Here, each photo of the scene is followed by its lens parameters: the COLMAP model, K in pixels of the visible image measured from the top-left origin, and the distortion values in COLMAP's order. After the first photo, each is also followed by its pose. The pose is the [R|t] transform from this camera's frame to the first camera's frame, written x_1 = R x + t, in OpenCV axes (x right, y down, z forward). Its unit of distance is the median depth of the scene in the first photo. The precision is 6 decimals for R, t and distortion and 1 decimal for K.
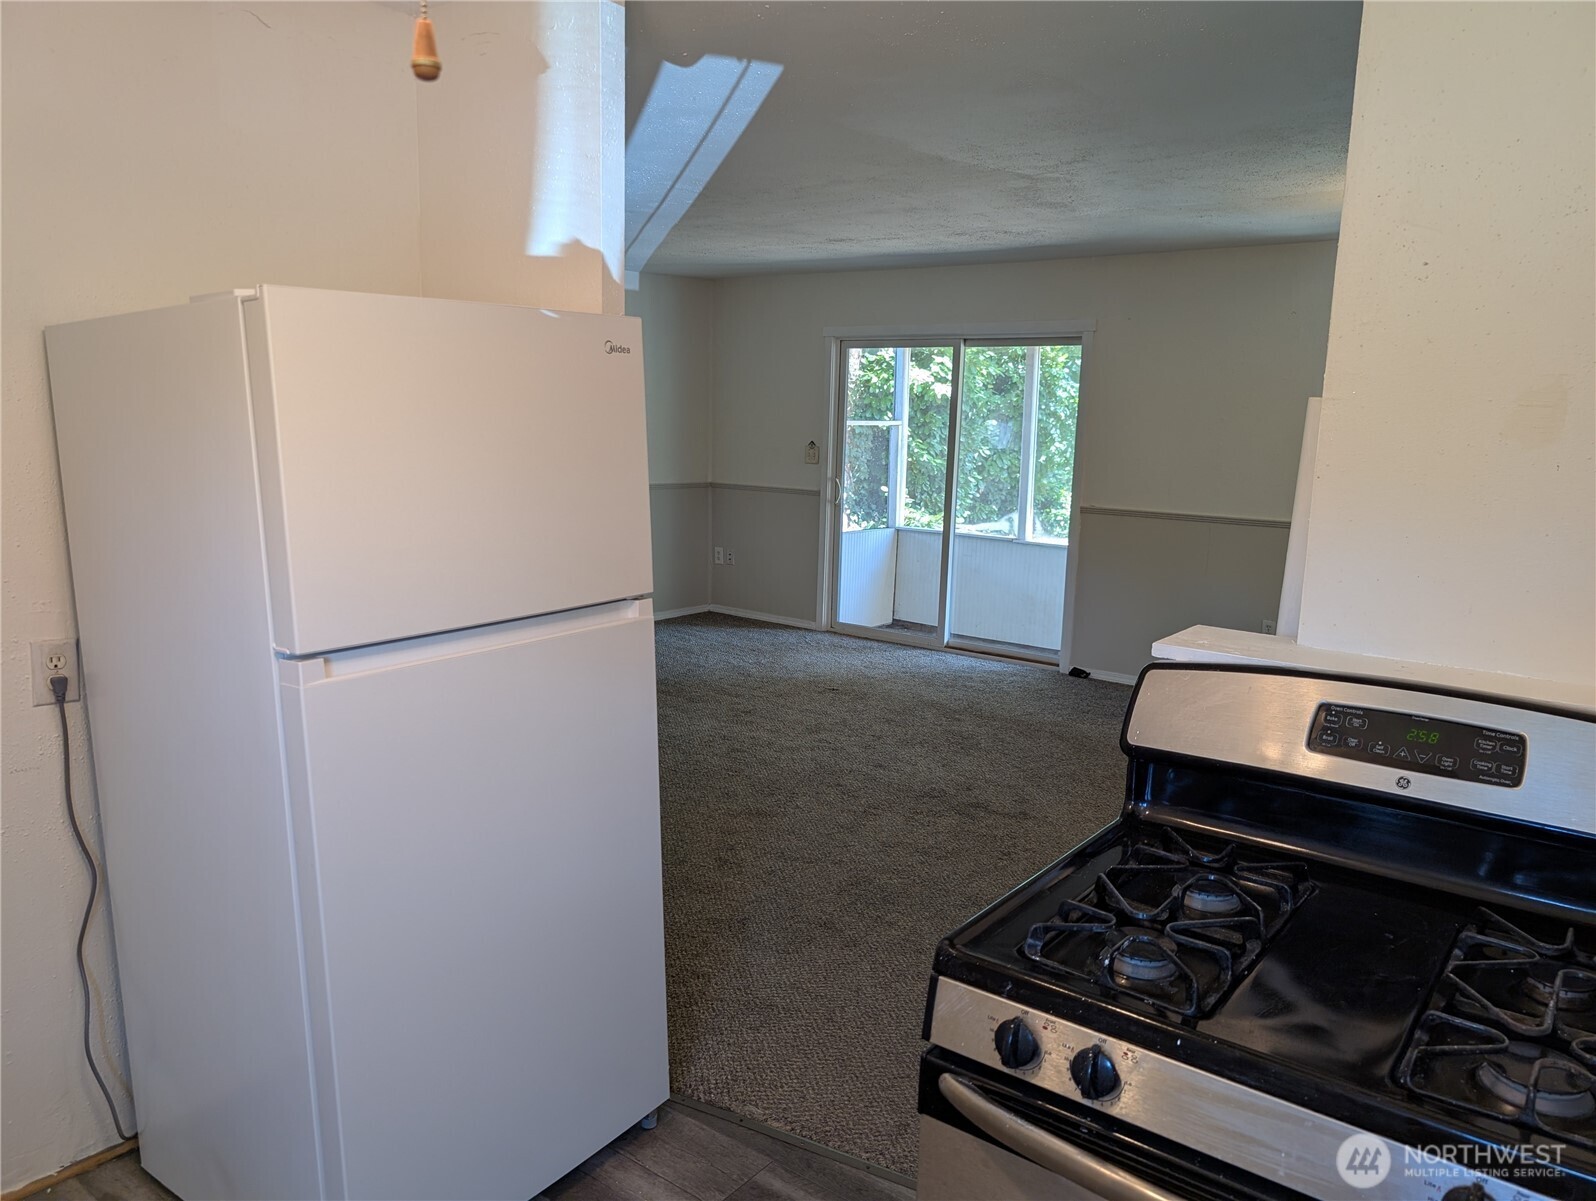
lens RADIAL K [[1133.5, 0, 809.2], [0, 1133.5, 604.3], [0, 0, 1]] dist [0.015948, -0.010962]
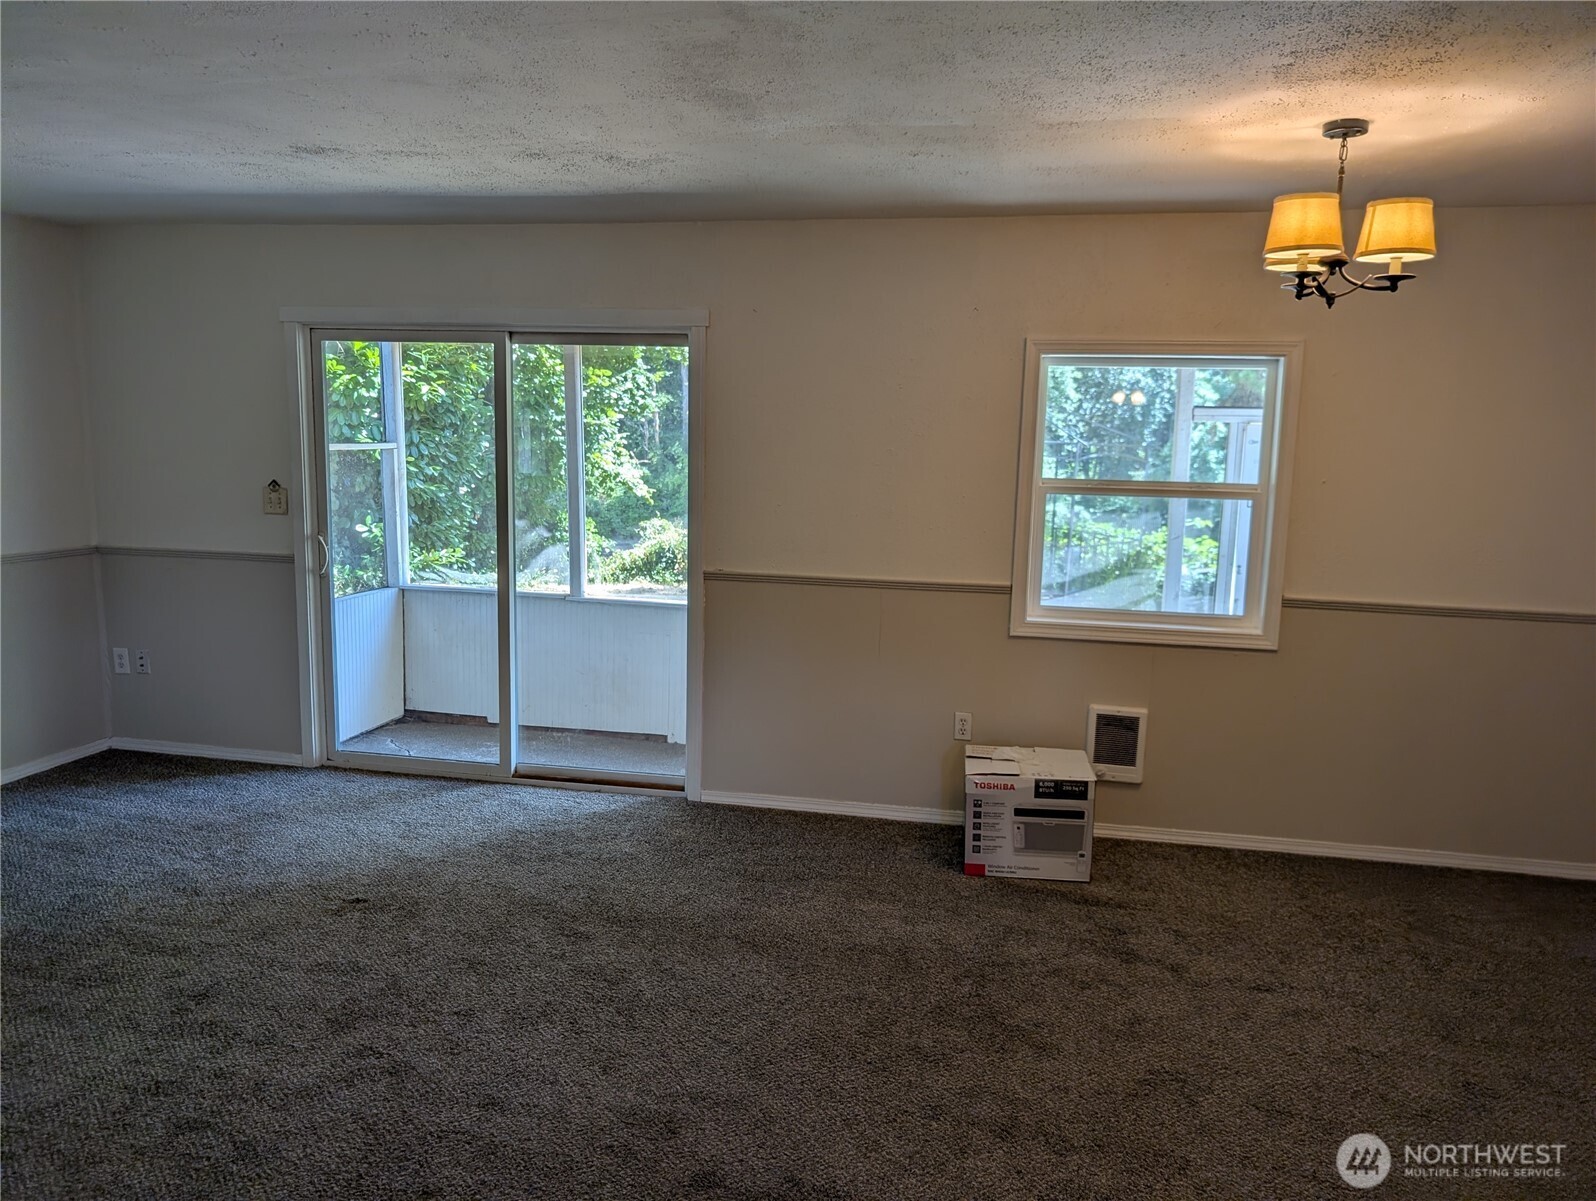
lens RADIAL K [[1133.5, 0, 809.2], [0, 1133.5, 604.3], [0, 0, 1]] dist [0.015948, -0.010962]
pose [[0.893971, -0.070143, 0.442600, -0.017228], [0.072580, 0.997297, 0.011453, -0.059702], [-0.442207, 0.021886, 0.896646, 0.287859]]
